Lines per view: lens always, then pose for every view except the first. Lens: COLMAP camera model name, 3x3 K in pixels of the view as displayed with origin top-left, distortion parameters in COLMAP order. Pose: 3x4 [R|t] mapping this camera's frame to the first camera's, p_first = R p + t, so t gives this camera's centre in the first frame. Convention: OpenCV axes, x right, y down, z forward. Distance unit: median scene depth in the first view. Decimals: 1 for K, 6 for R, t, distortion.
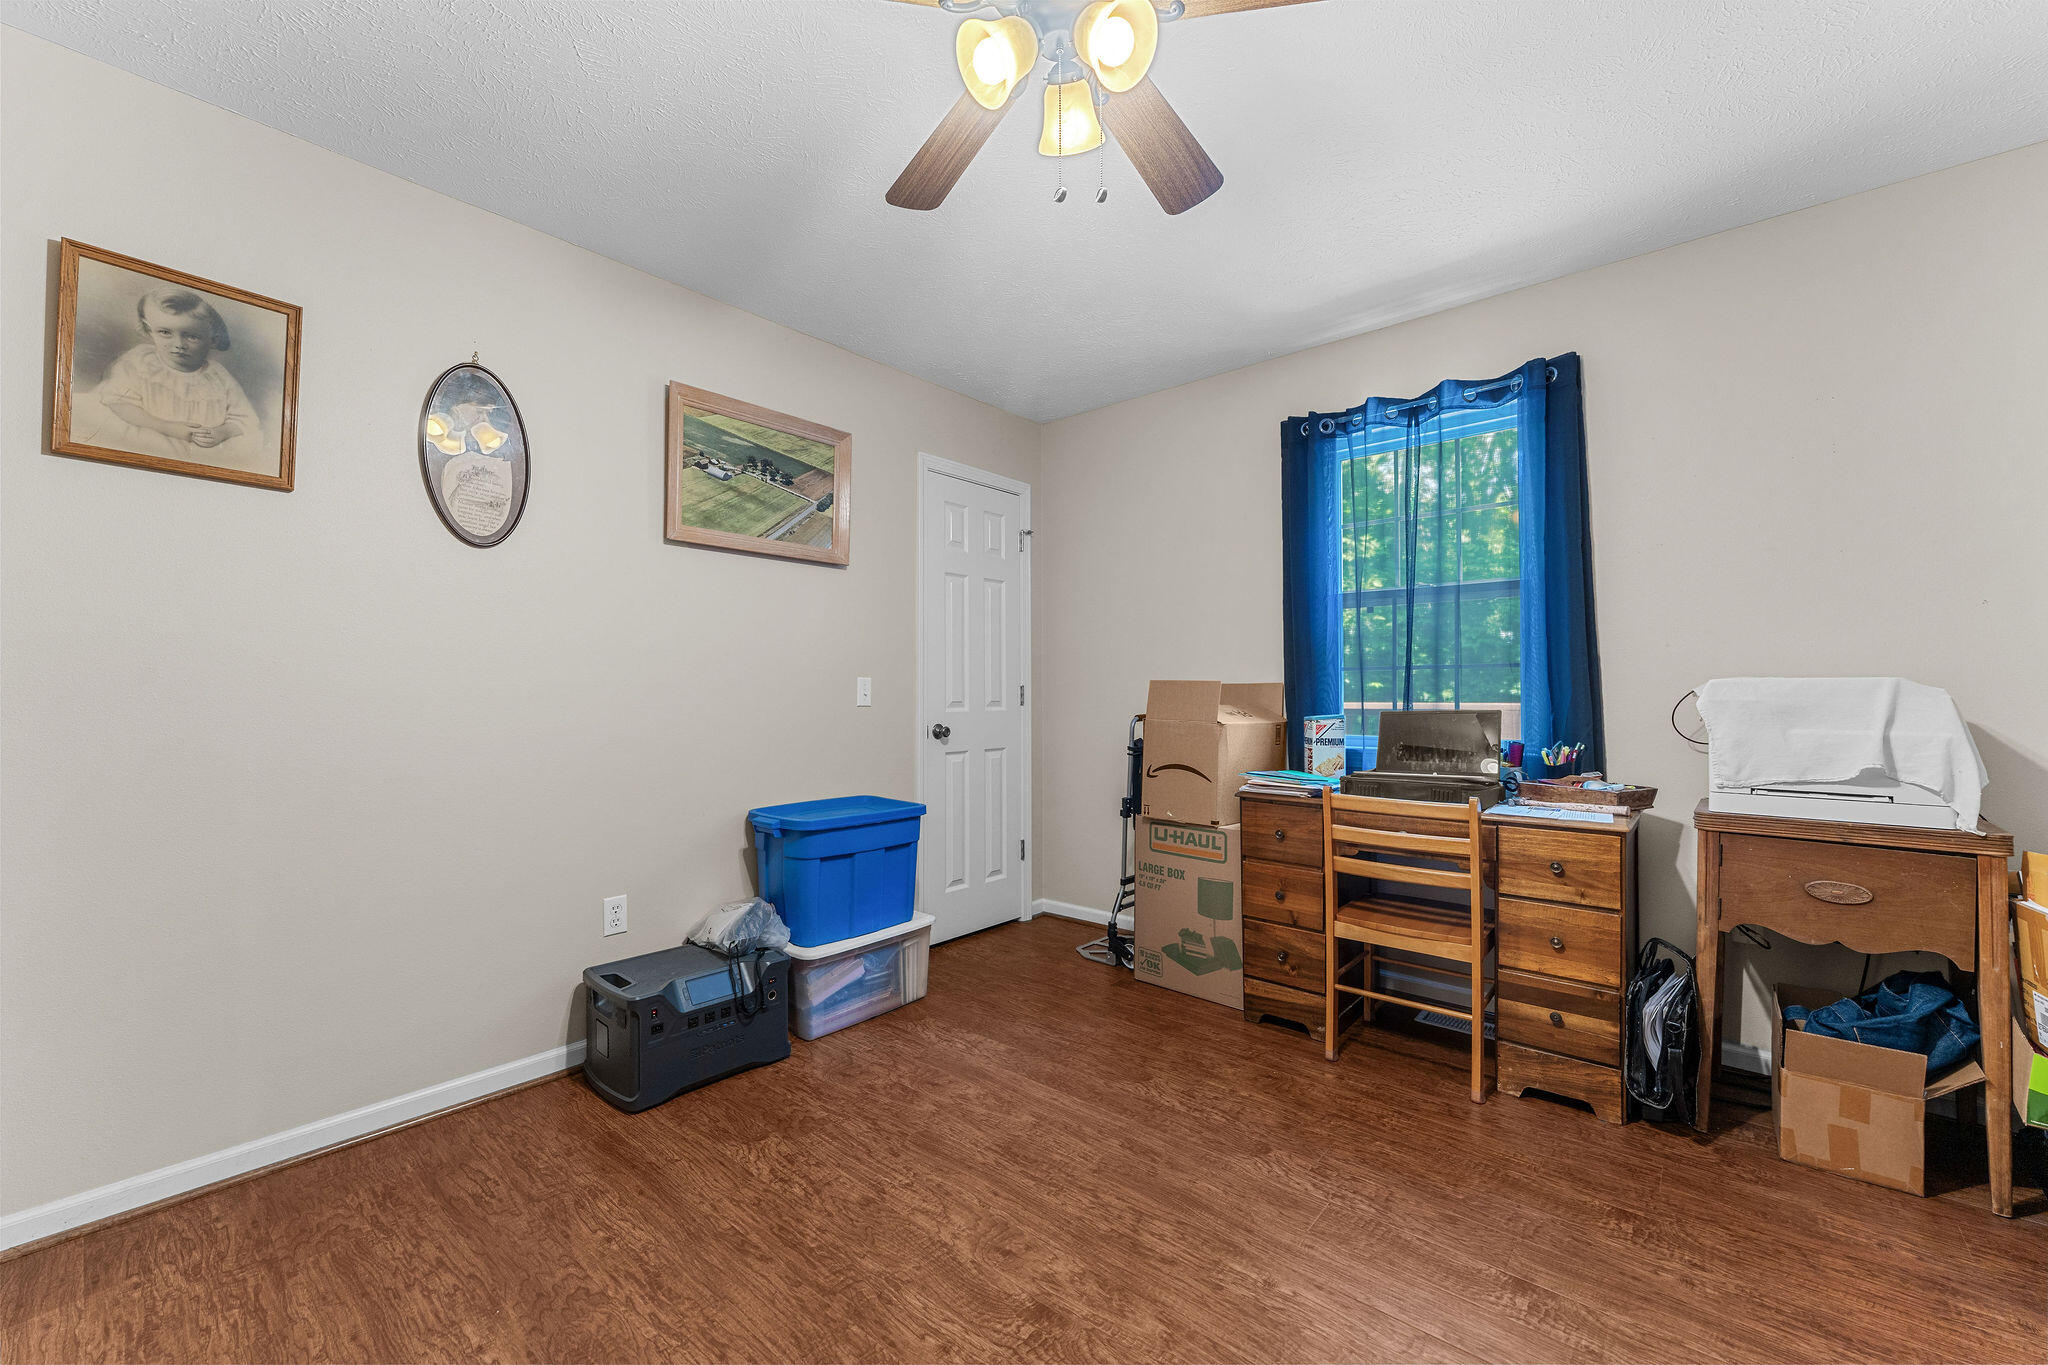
lens RADIAL K [[825.5, 0, 1019.6], [0, 825.5, 685.6], [0, 0, 1]] dist [0.000561, -0.001255]
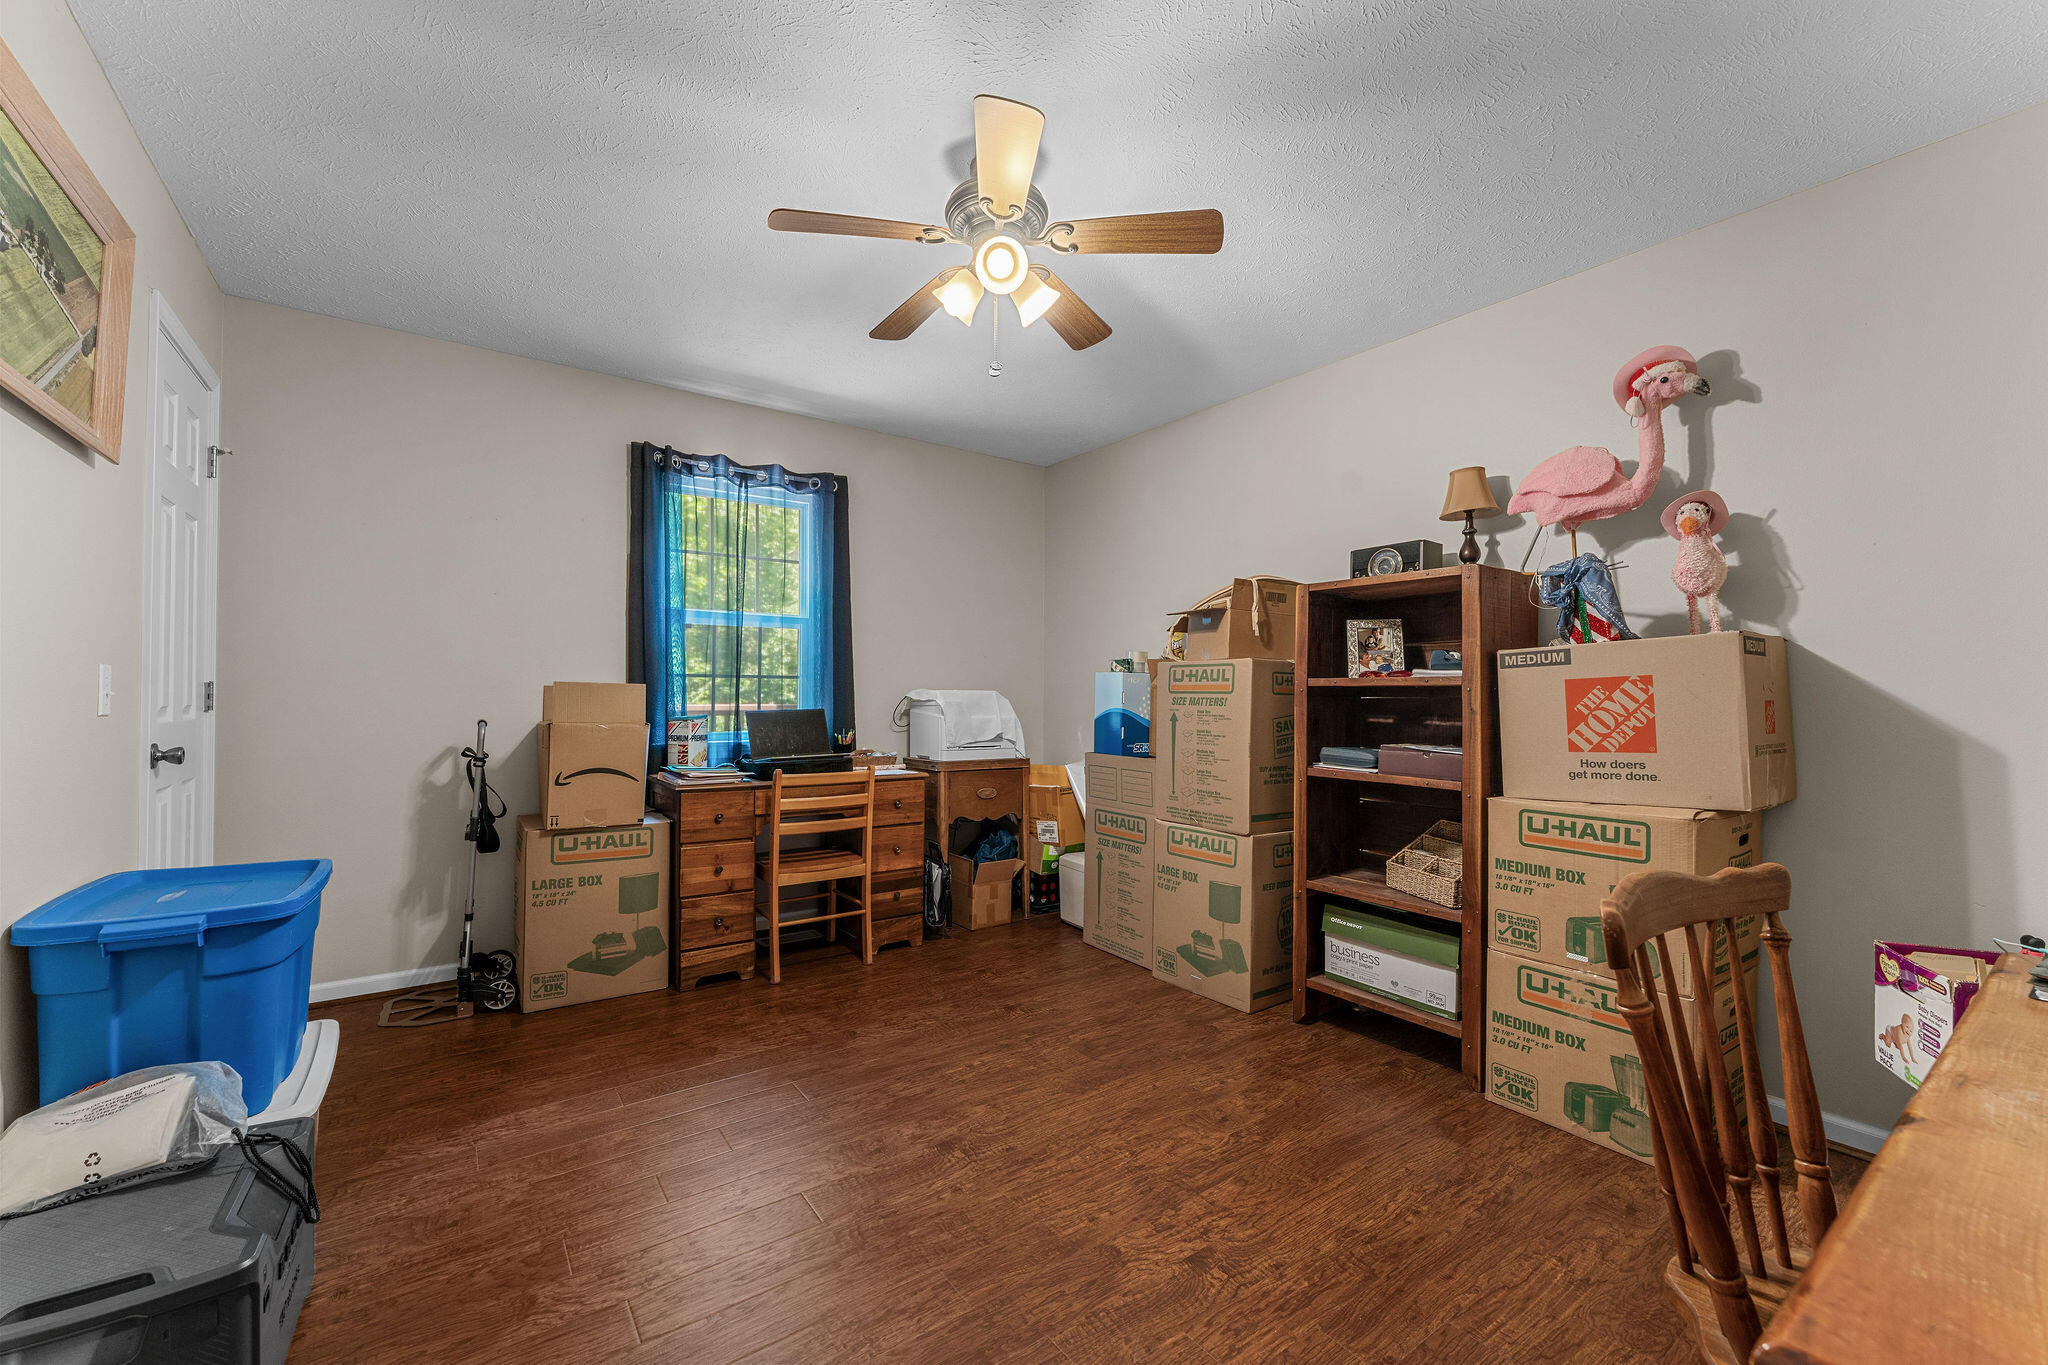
lens RADIAL K [[825.5, 0, 1024.2], [0, 825.5, 688.7], [0, 0, 1]] dist [0.000561, -0.001255]
pose [[0.216041, 0.012916, 0.976299, -0.709244], [-0.014708, 0.999842, -0.009973, 0.003468], [-0.976273, -0.012205, 0.216197, 0.316625]]
